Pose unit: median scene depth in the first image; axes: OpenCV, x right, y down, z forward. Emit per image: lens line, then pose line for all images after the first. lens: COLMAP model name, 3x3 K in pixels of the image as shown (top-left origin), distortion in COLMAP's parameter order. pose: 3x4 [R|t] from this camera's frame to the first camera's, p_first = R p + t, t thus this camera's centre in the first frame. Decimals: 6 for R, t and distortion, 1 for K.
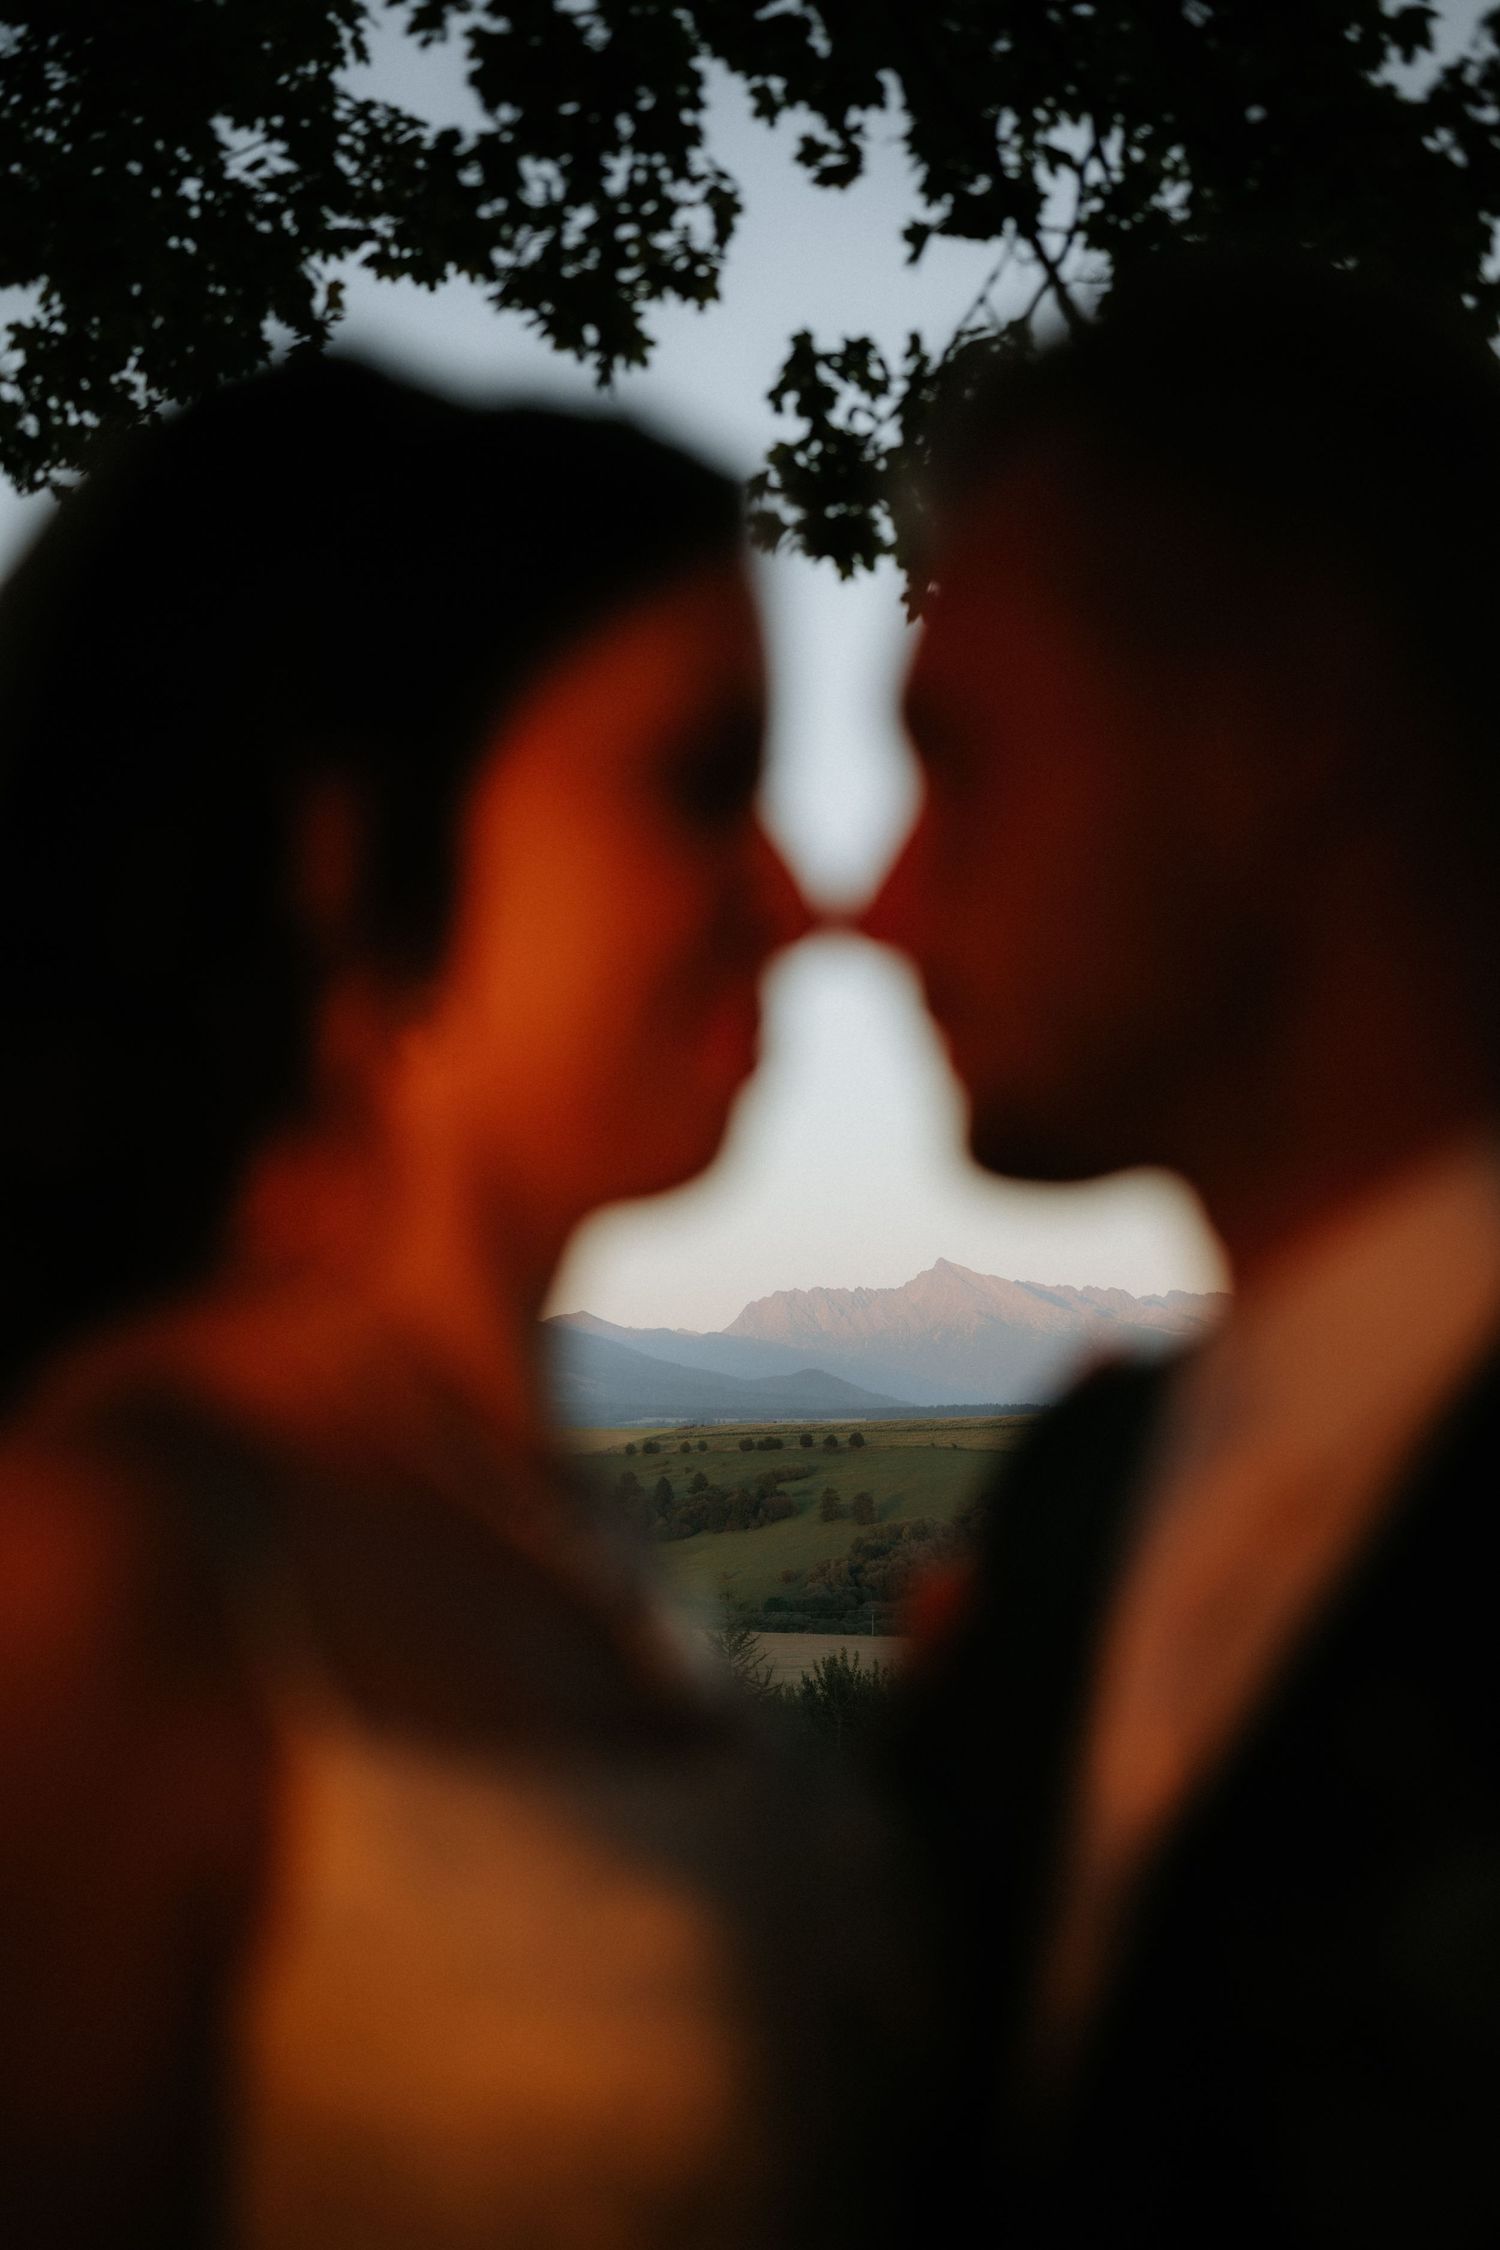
lens RADIAL K [[3239.2, 0, 750.0], [0, 3239.2, 1125.0], [0, 0, 1]] dist [-0.059562, -0.006666]
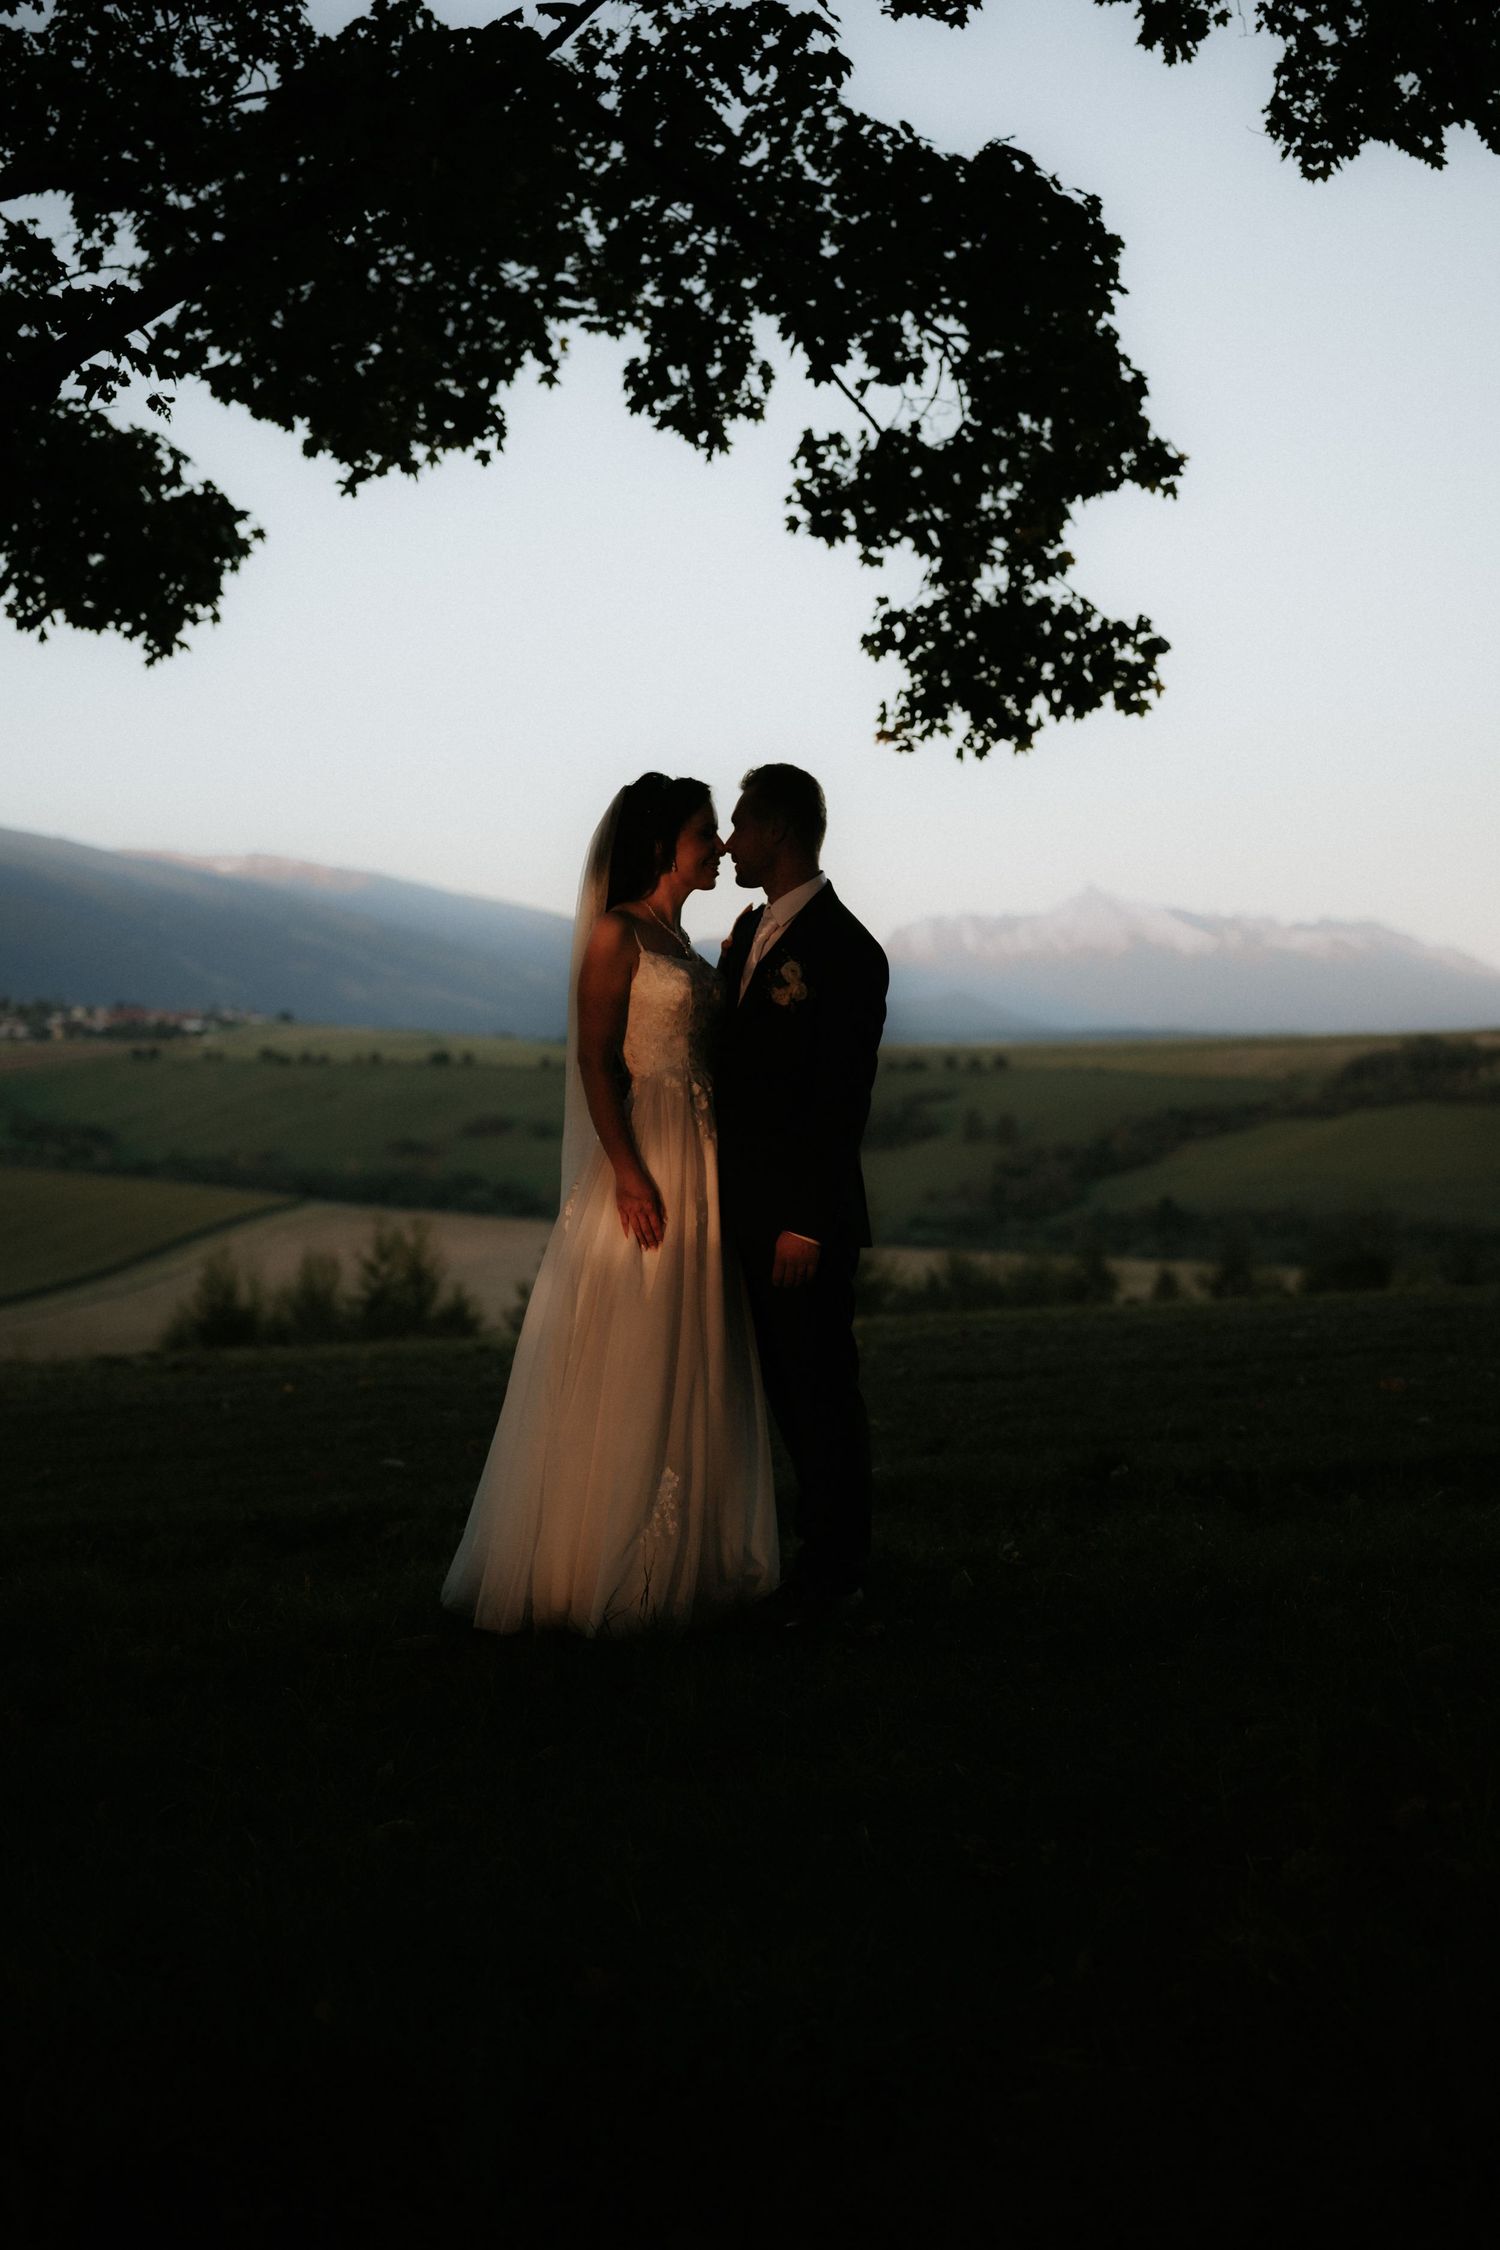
lens RADIAL K [[3239.2, 0, 750.0], [0, 3239.2, 1125.0], [0, 0, 1]] dist [-0.059562, -0.006666]
pose [[0.998930, 0.007267, -0.045666, 0.074297], [-0.001944, 0.993301, 0.115536, -0.046140], [0.046199, -0.115324, 0.992253, -1.036232]]
